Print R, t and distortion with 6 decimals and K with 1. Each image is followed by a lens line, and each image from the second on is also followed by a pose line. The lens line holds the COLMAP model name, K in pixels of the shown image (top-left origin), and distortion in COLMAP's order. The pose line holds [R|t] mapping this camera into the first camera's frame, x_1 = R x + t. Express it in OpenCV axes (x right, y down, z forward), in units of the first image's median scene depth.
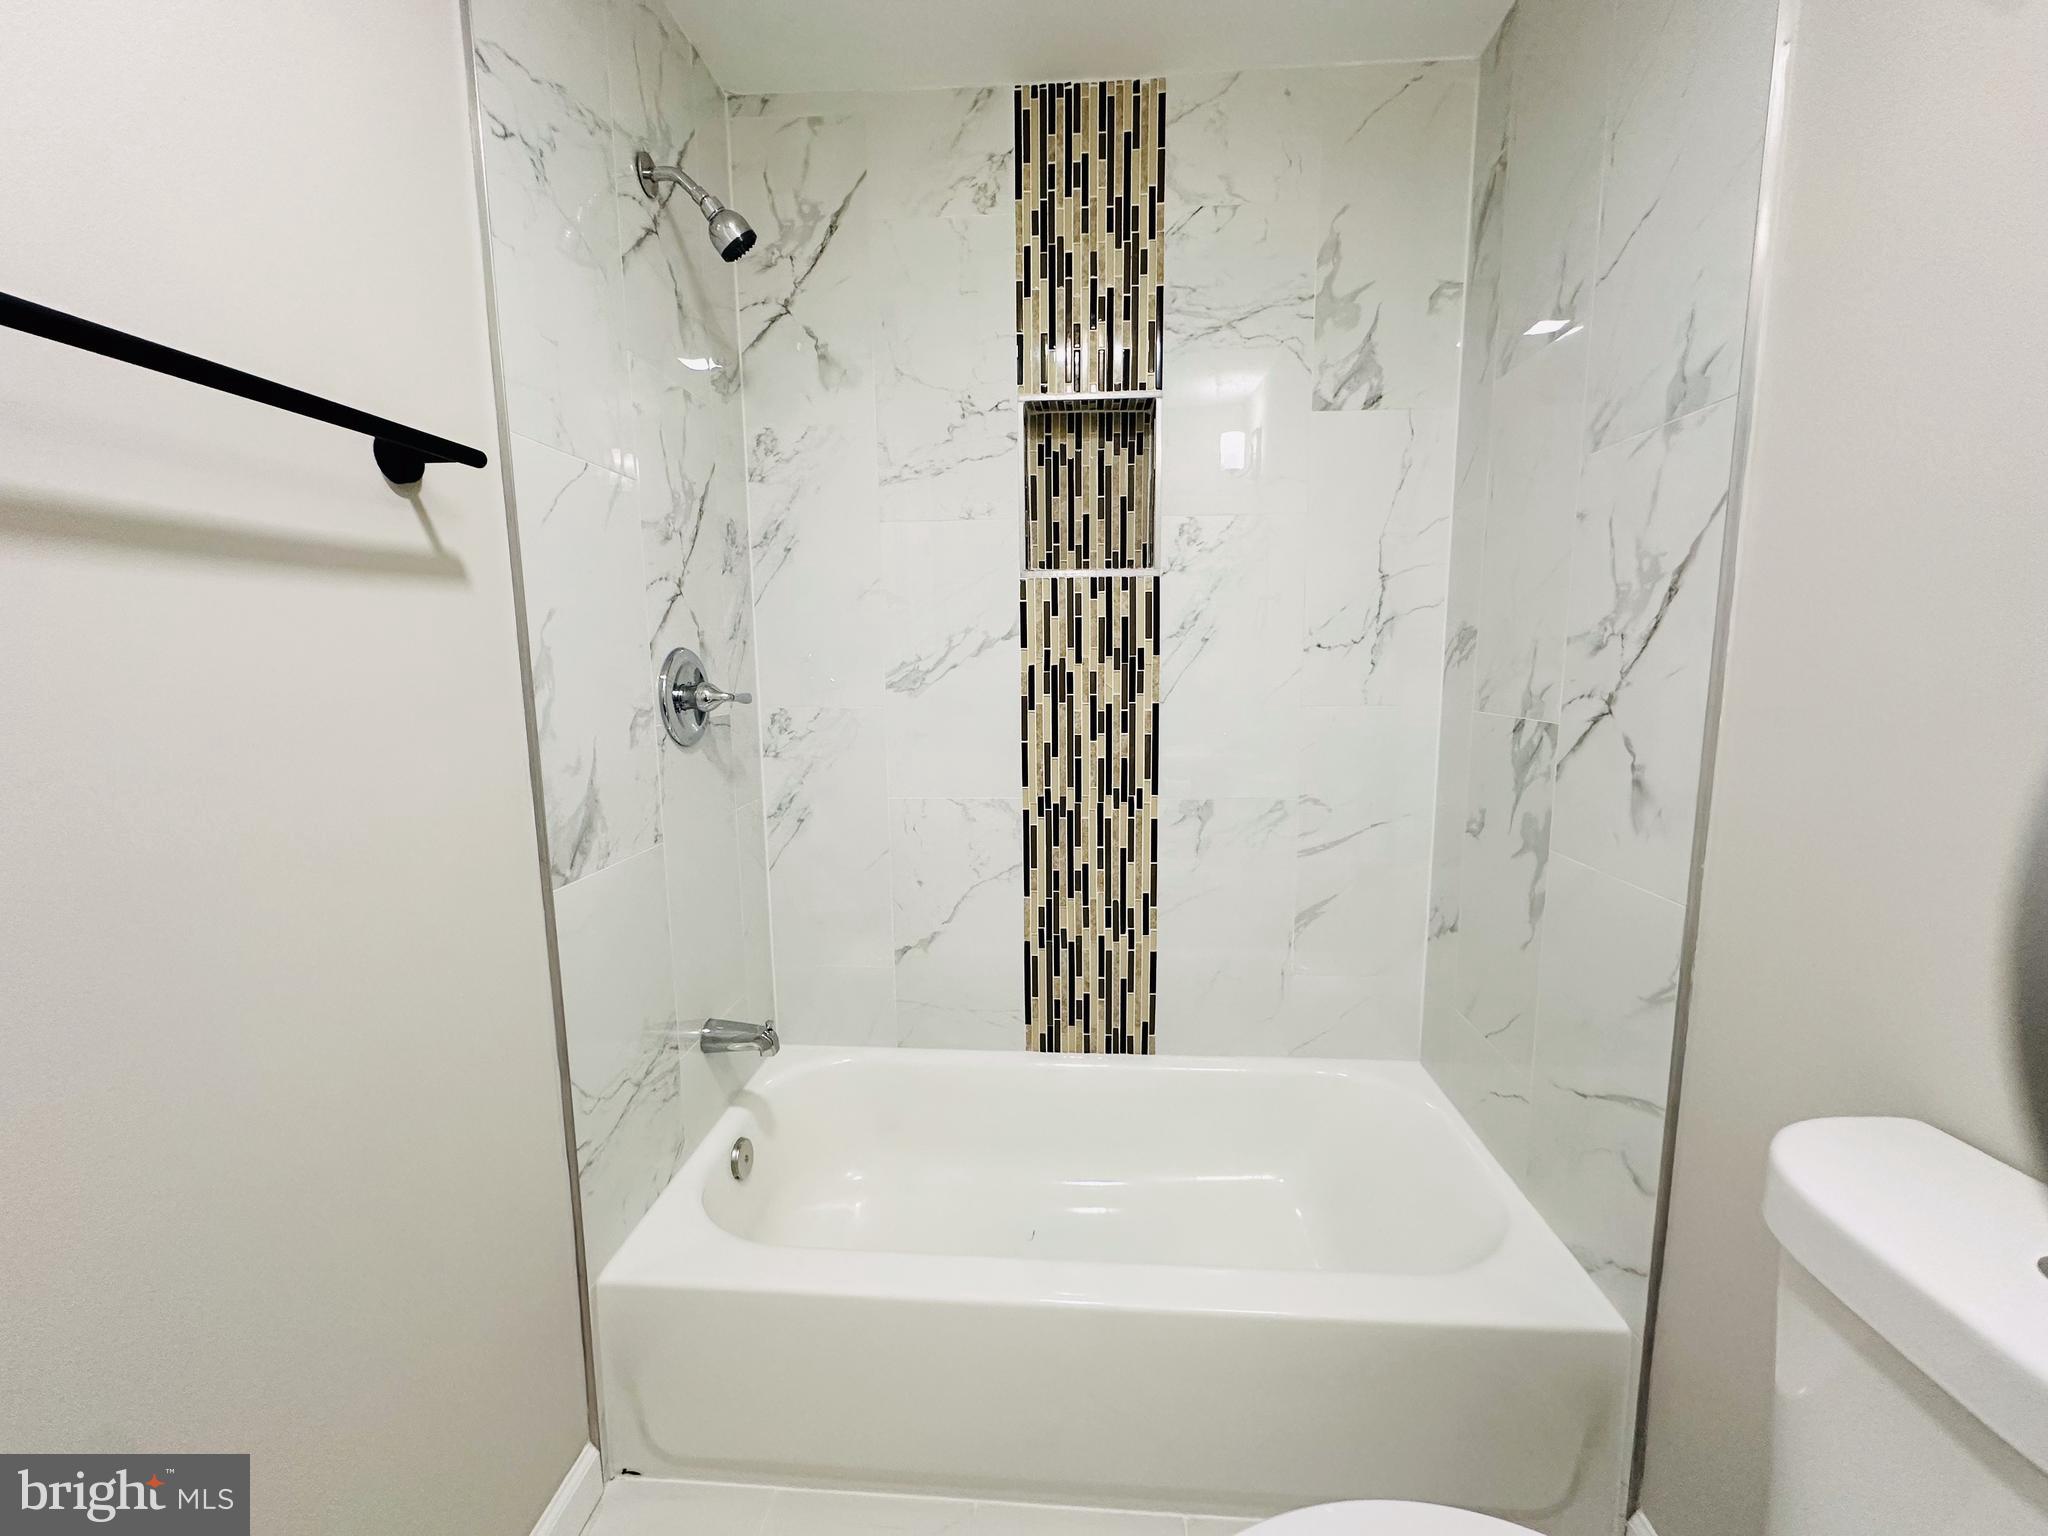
lens RADIAL K [[815.8, 0, 1023.5], [0, 815.8, 769.9], [0, 0, 1]] dist [-0.003821, 0.000309]
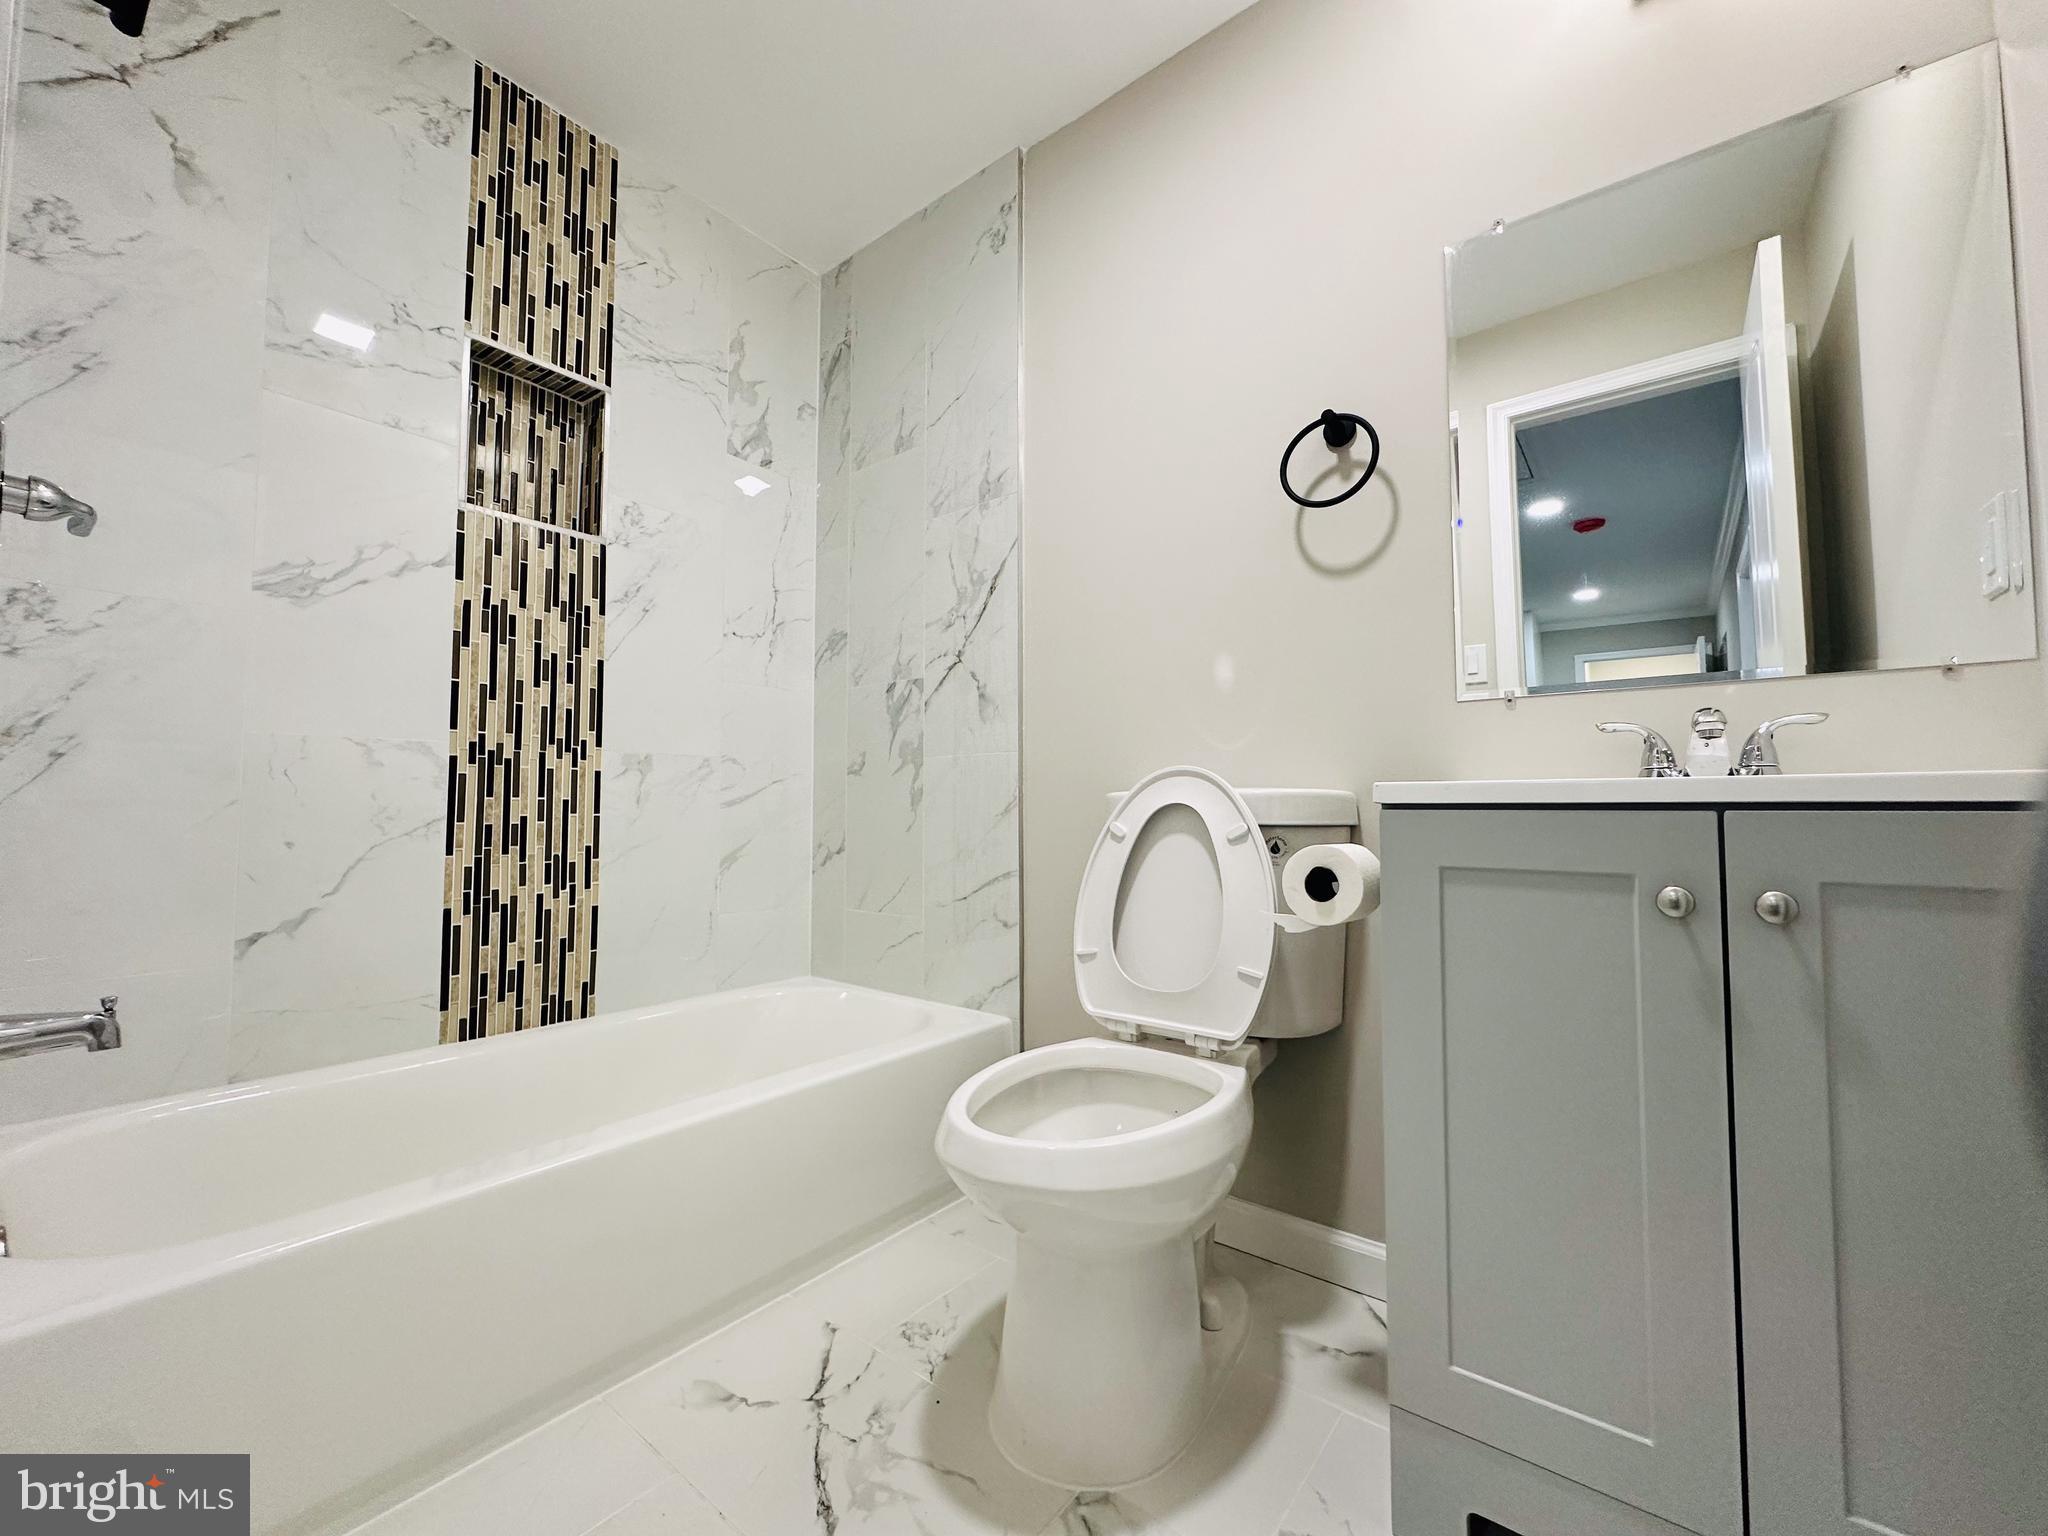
lens RADIAL K [[815.8, 0, 1023.5], [0, 815.8, 769.9], [0, 0, 1]] dist [-0.003821, 0.000309]
pose [[0.557717, 0.052470, 0.828371, -0.400395], [0.108327, 0.984863, -0.135316, 0.261344], [-0.822932, 0.165203, 0.543591, -0.004262]]
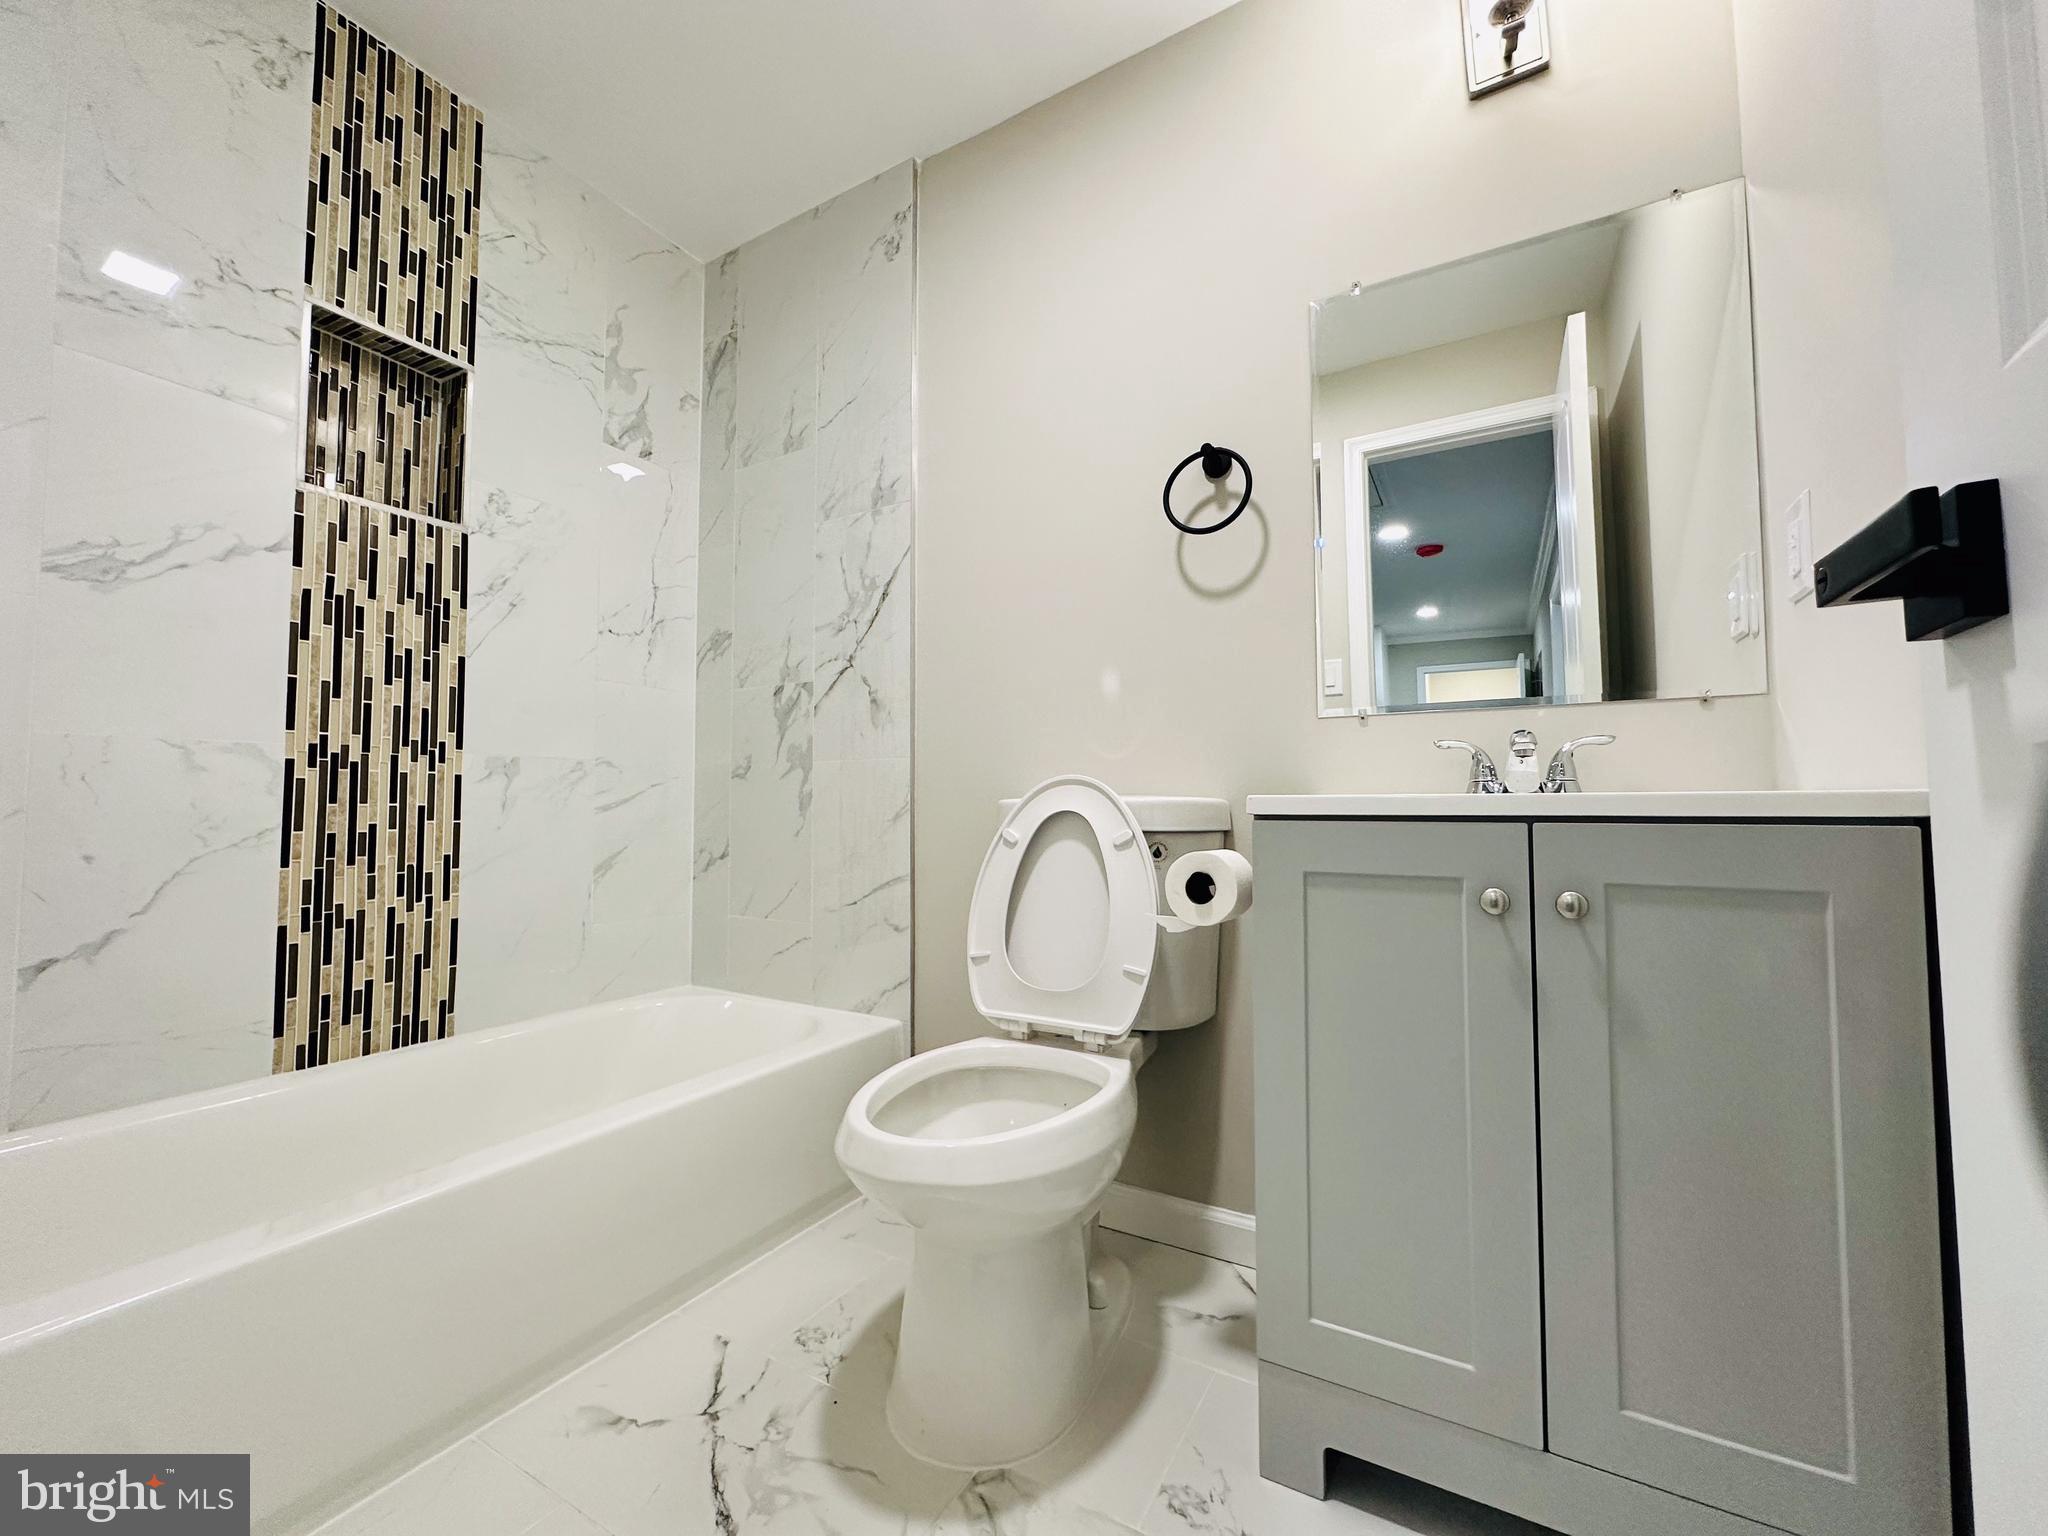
lens RADIAL K [[815.8, 0, 1023.5], [0, 815.8, 769.9], [0, 0, 1]] dist [-0.003821, 0.000309]
pose [[0.431377, 0.052167, 0.900662, -0.428488], [0.121504, 0.985872, -0.115297, 0.251915], [-0.893952, 0.159170, 0.418944, -0.006257]]
